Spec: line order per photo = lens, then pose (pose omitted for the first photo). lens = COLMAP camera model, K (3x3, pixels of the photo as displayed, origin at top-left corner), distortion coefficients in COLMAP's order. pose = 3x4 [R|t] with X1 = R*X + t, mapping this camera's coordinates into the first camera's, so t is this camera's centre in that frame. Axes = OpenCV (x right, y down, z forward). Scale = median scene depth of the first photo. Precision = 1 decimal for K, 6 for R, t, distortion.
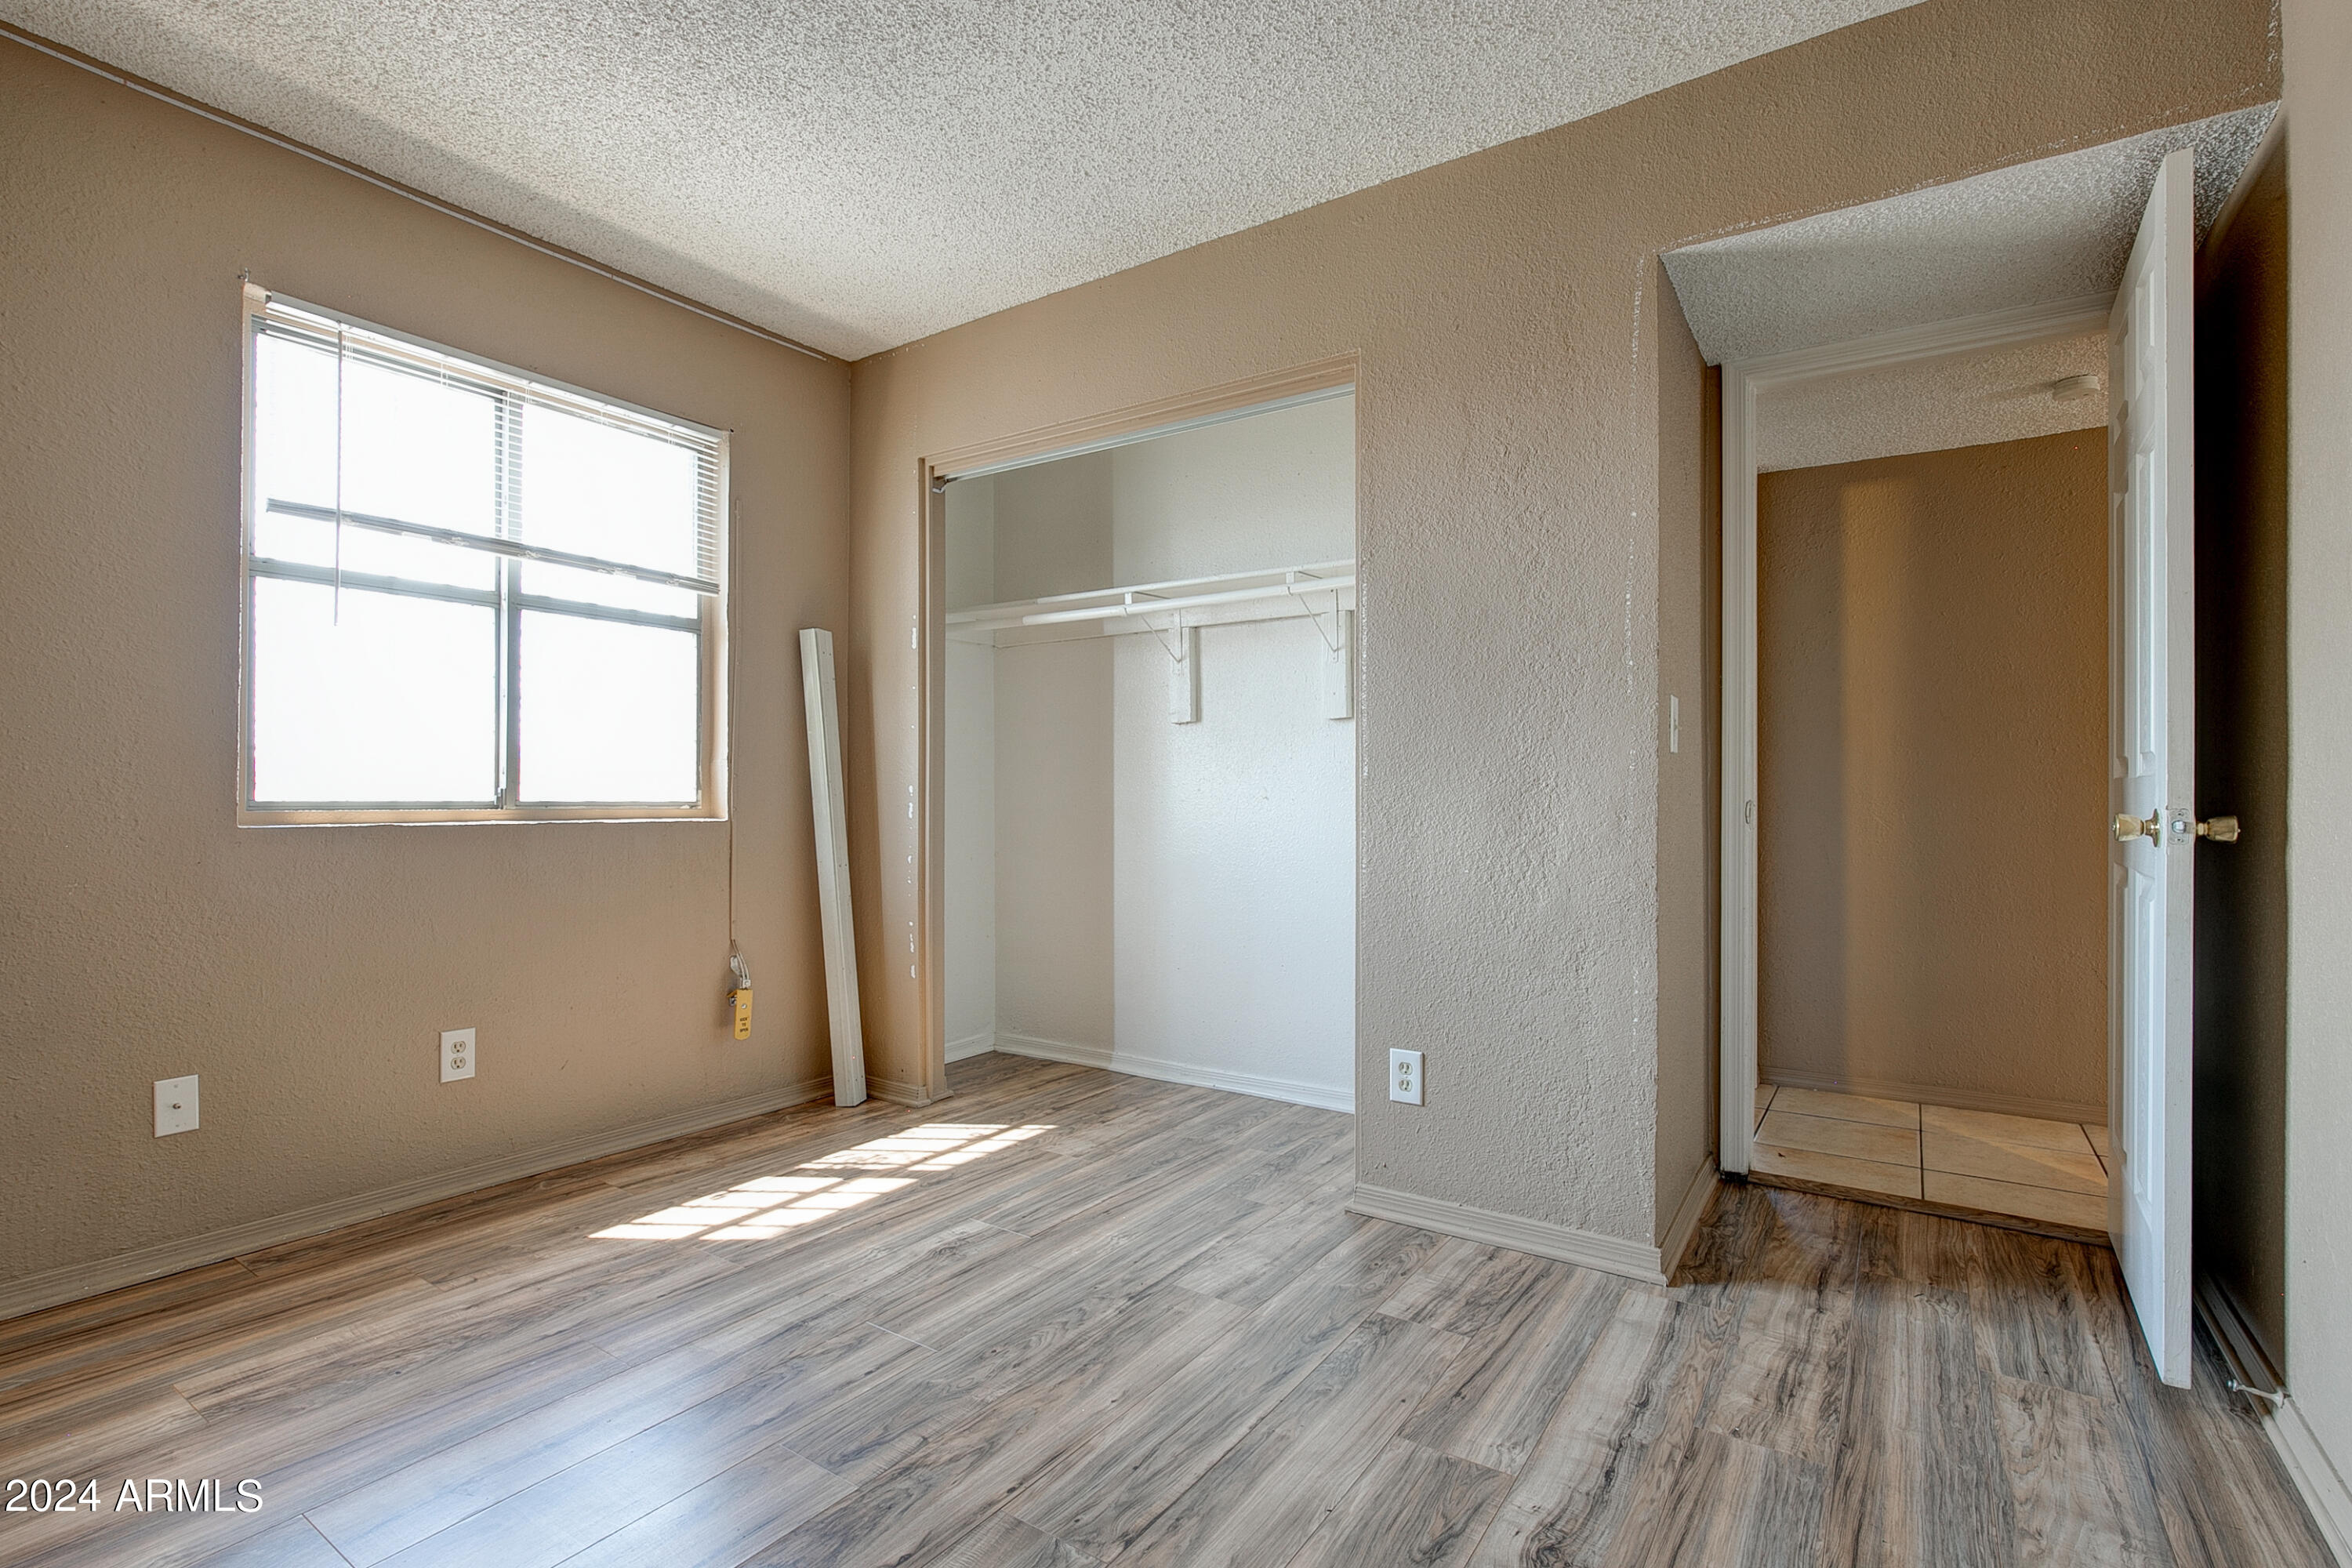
lens RADIAL K [[1108.4, 0, 1170.0], [0, 1108.4, 789.8], [0, 0, 1]] dist [-0.007733, 0.000586]
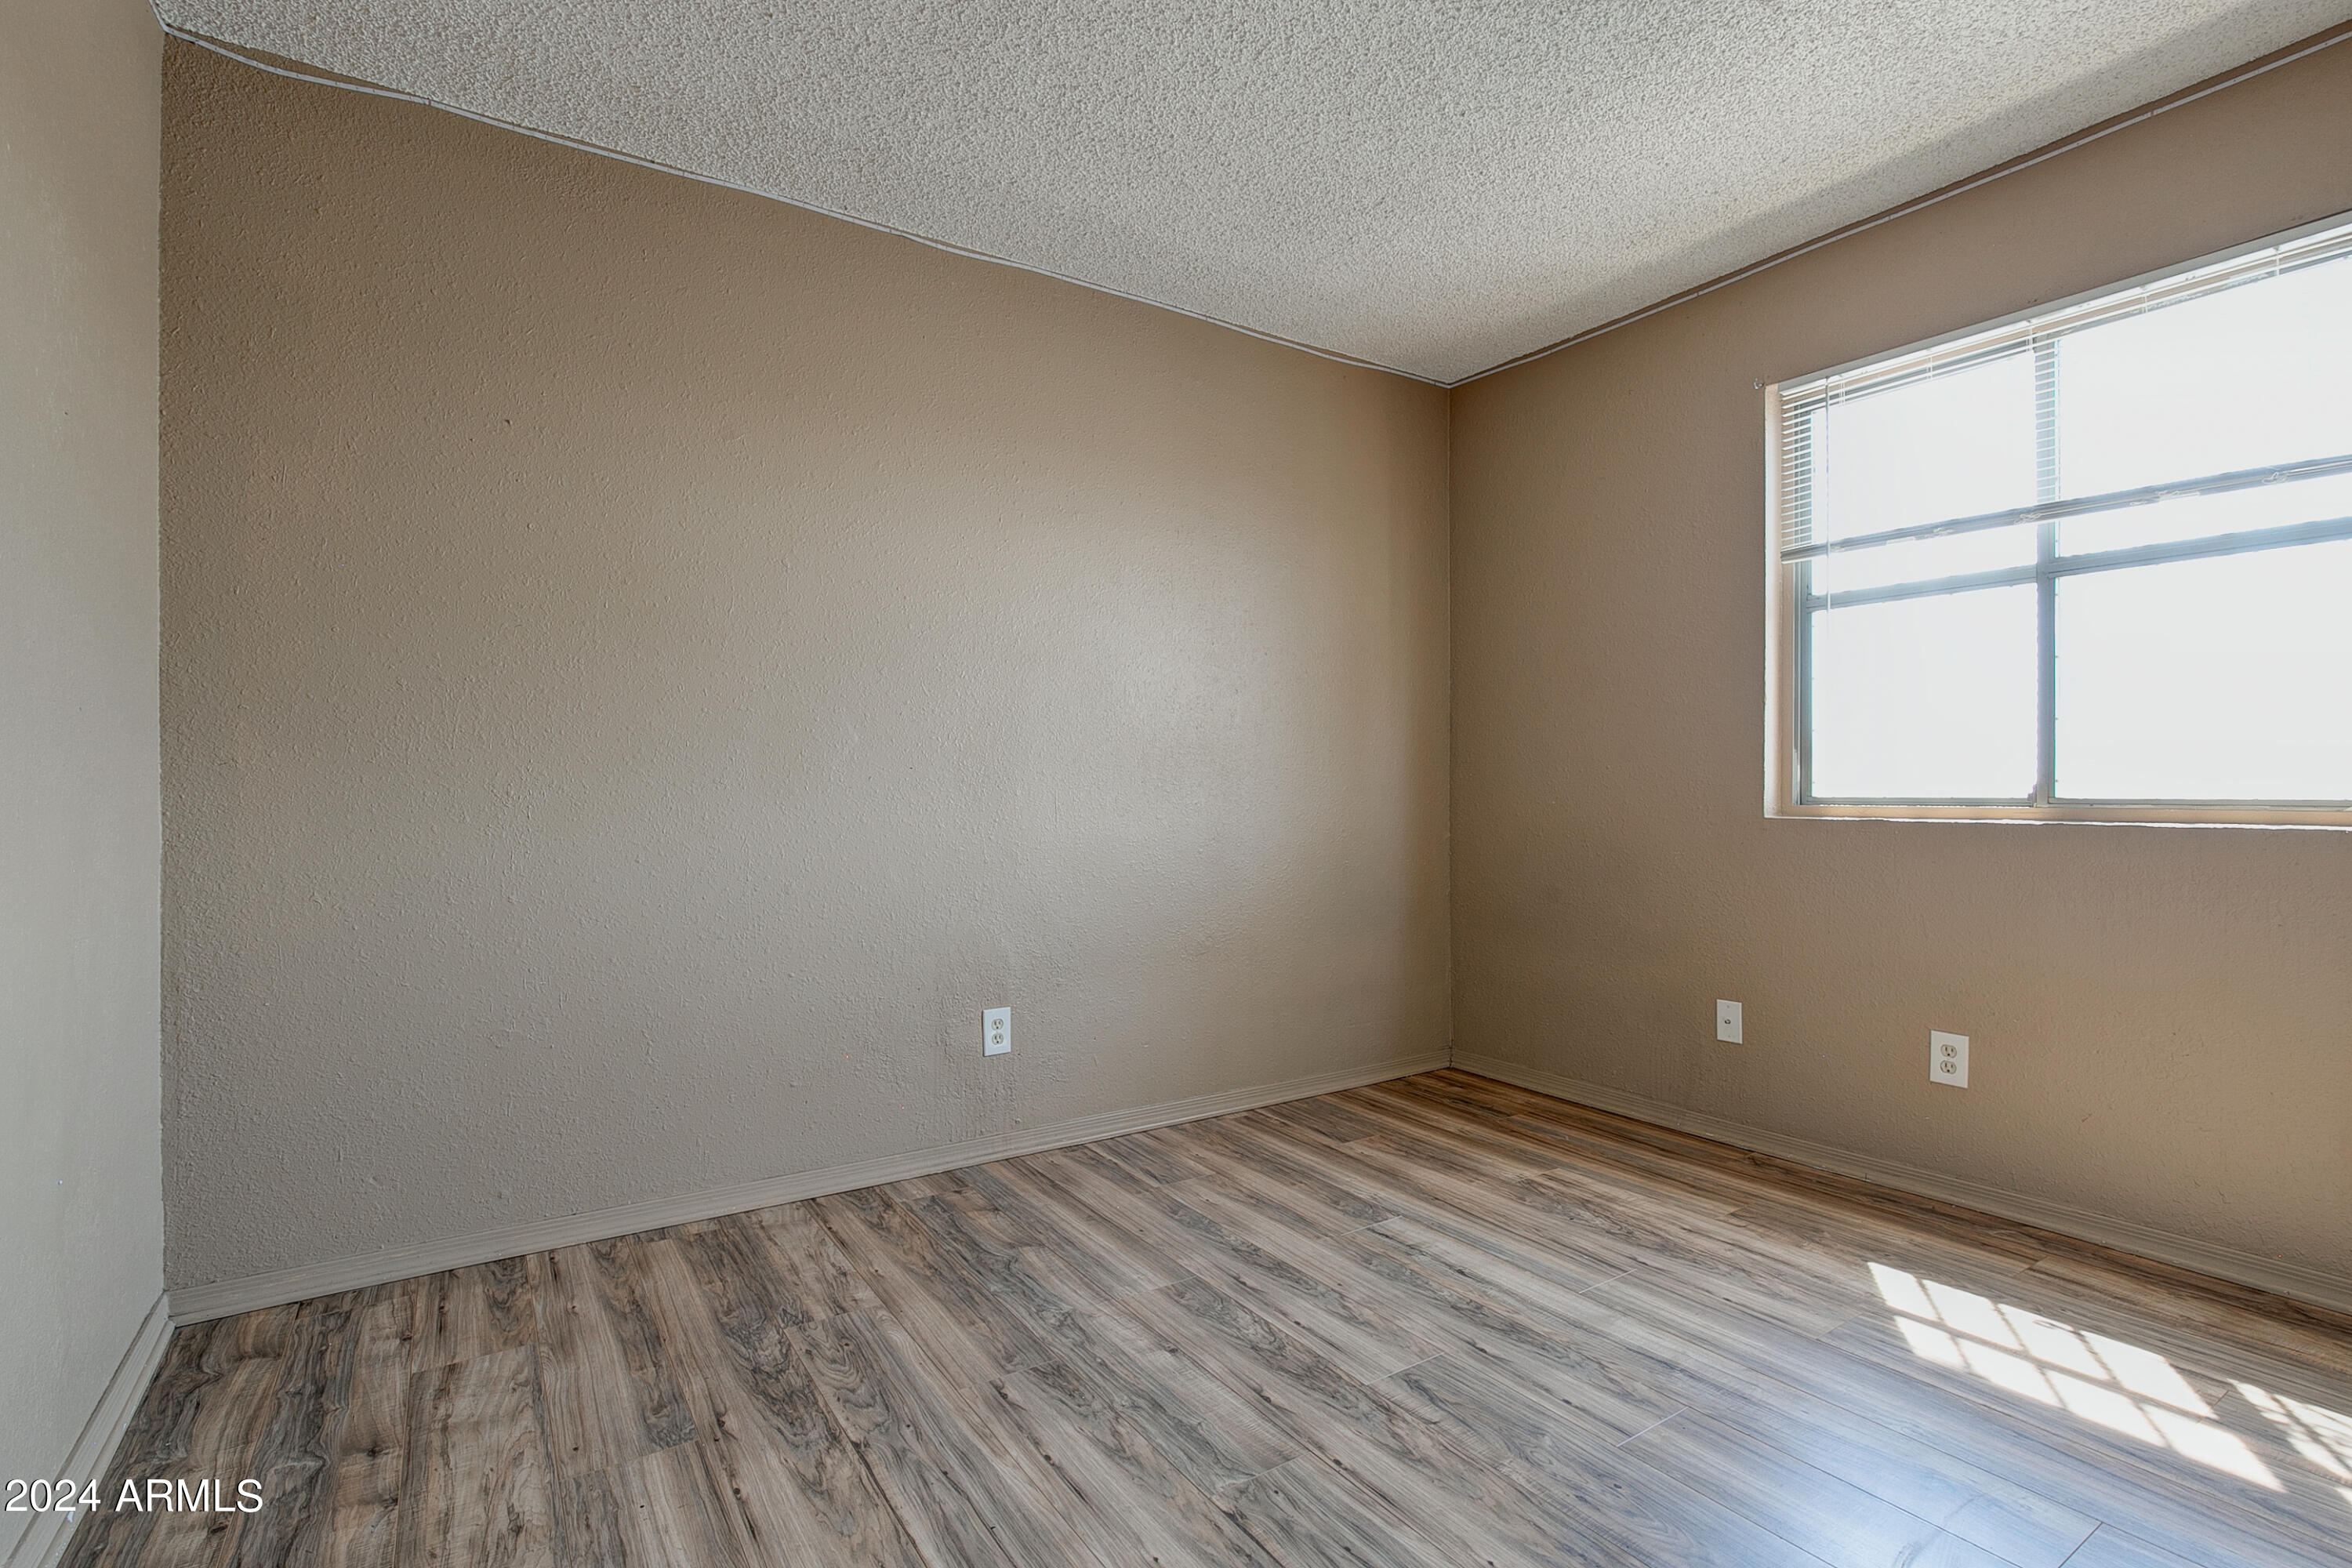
lens RADIAL K [[1108.4, 0, 1170.0], [0, 1108.4, 789.8], [0, 0, 1]] dist [-0.007733, 0.000586]
pose [[-0.390025, -0.004725, -0.920792, 0.553399], [0.005324, 0.999959, -0.007387, 0.007257], [0.920789, -0.007784, -0.389983, 0.801424]]
